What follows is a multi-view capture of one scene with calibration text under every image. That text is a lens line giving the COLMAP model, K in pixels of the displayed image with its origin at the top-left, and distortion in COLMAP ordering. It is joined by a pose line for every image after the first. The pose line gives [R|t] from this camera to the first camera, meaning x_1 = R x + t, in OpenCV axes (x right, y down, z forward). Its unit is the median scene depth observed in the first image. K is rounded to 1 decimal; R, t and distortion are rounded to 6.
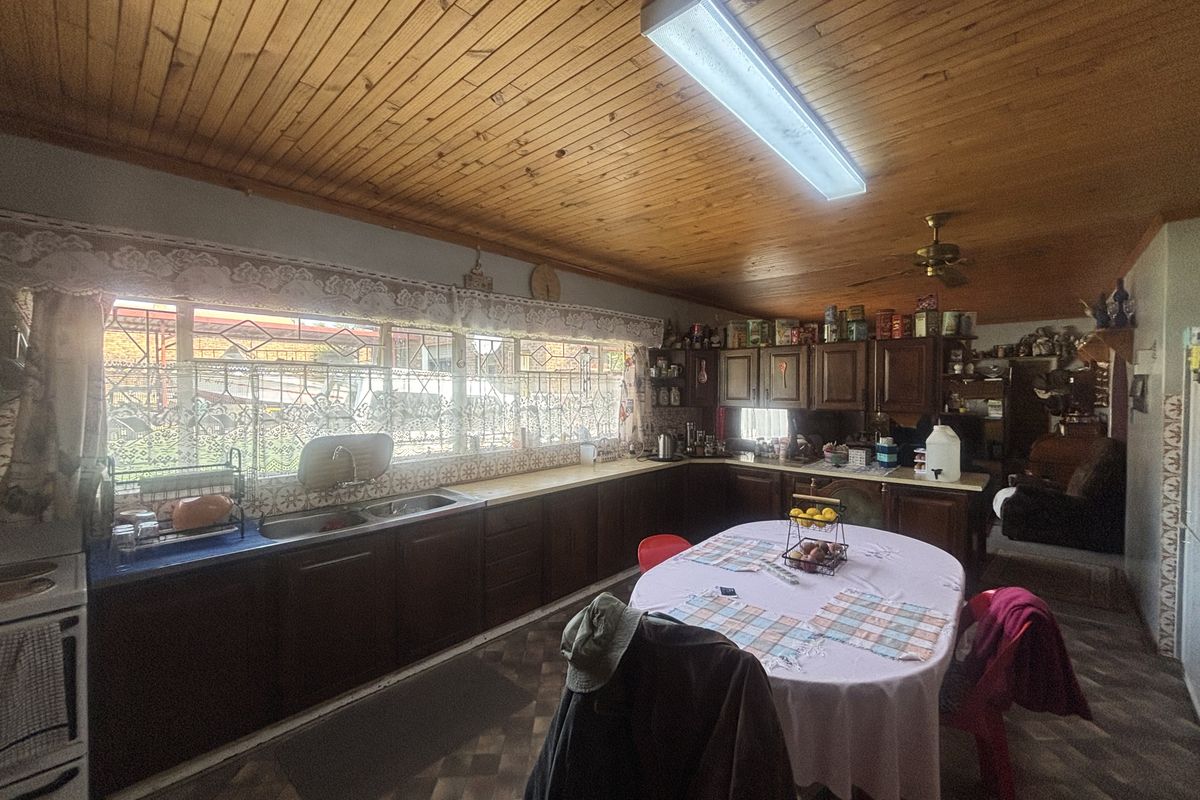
lens RADIAL K [[478.0, 0, 598.4], [0, 478.0, 398.5], [0, 0, 1]] dist [0.007450, 0.000081]
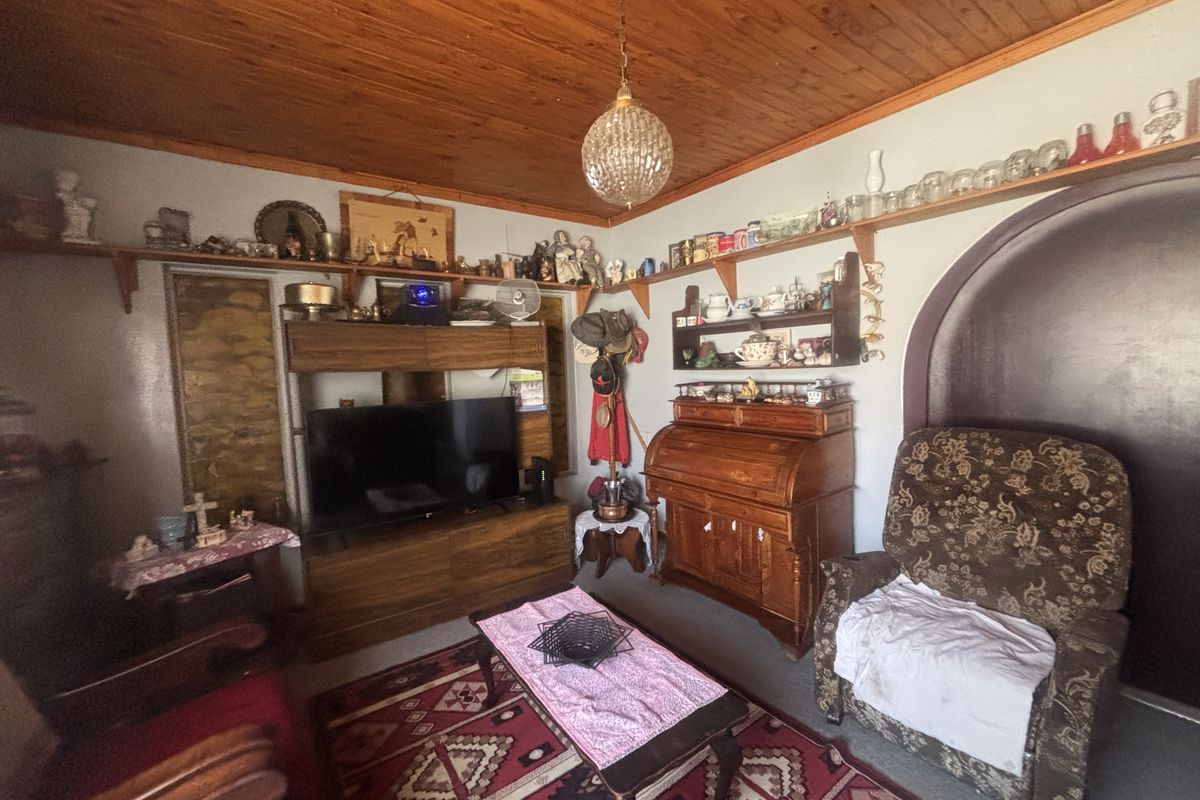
lens RADIAL K [[478.0, 0, 601.0], [0, 478.0, 399.2], [0, 0, 1]] dist [0.007450, 0.000081]
pose [[0.197713, -0.075167, 0.977374, 0.388434], [0.055811, 0.996302, 0.065332, 0.005503], [-0.978670, 0.041631, 0.201177, 0.828219]]
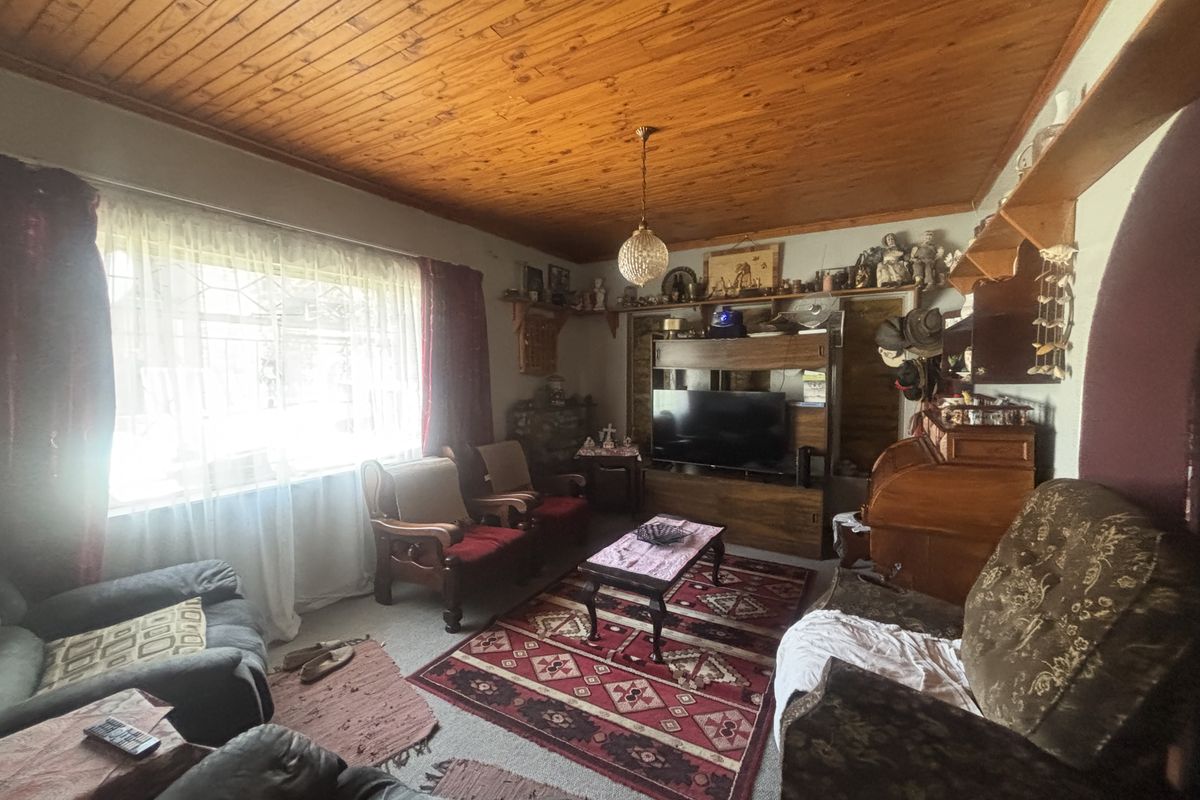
lens RADIAL K [[478.0, 0, 604.1], [0, 478.0, 401.6], [0, 0, 1]] dist [0.007450, 0.000081]
pose [[0.974901, -0.021211, 0.221628, 0.475138], [0.010664, 0.998758, 0.048678, 0.008640], [-0.222385, -0.045093, 0.973916, 0.529555]]
